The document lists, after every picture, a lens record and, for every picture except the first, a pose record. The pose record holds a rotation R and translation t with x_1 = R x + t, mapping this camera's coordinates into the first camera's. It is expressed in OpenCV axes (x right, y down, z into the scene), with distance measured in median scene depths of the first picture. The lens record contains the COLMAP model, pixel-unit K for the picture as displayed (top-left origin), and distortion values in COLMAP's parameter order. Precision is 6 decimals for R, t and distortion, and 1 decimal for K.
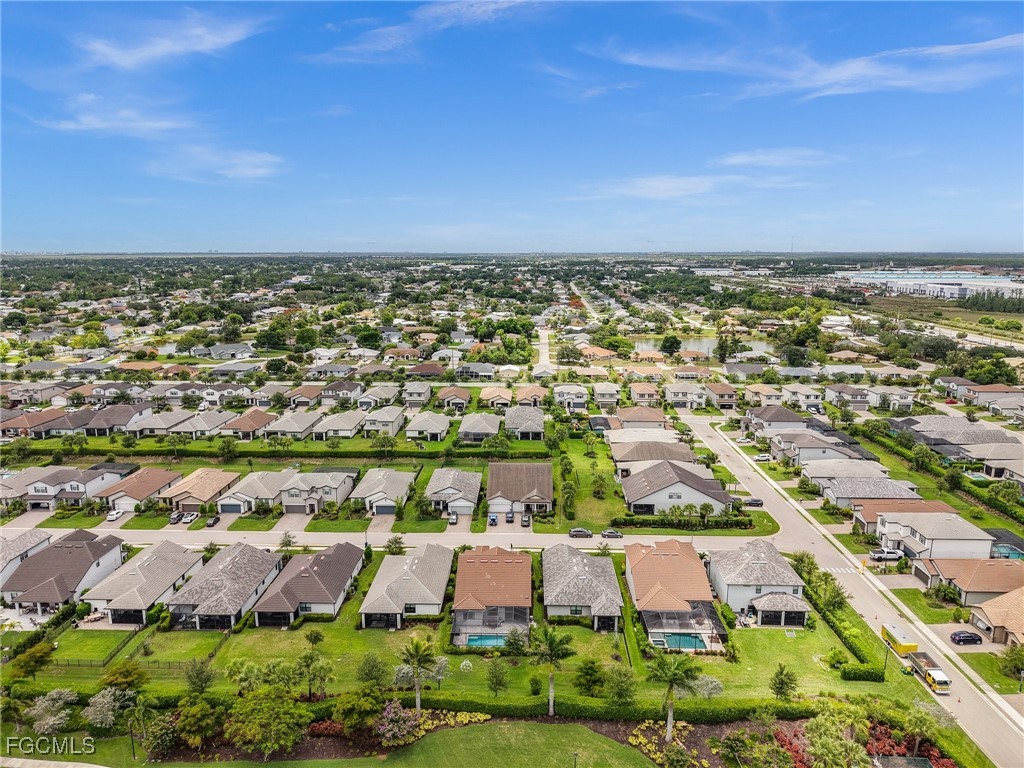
lens RADIAL K [[629.0, 0, 512.0], [0, 629.0, 384.0], [0, 0, 1]] dist [-0.006021, -0.003999]
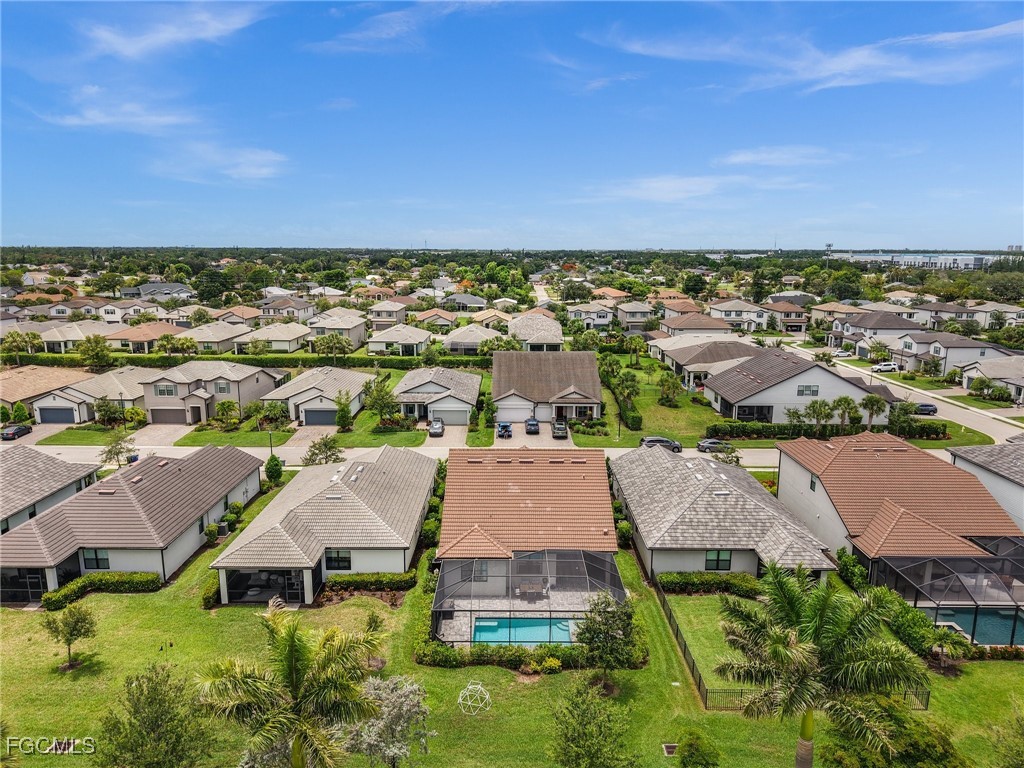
lens RADIAL K [[629.0, 0, 512.0], [0, 629.0, 384.0], [0, 0, 1]] dist [-0.006021, -0.003999]
pose [[0.999566, 0.000708, 0.029455, -0.041559], [-0.000749, 0.999999, 0.001396, 0.178579], [-0.029454, -0.001418, 0.999565, 0.427016]]
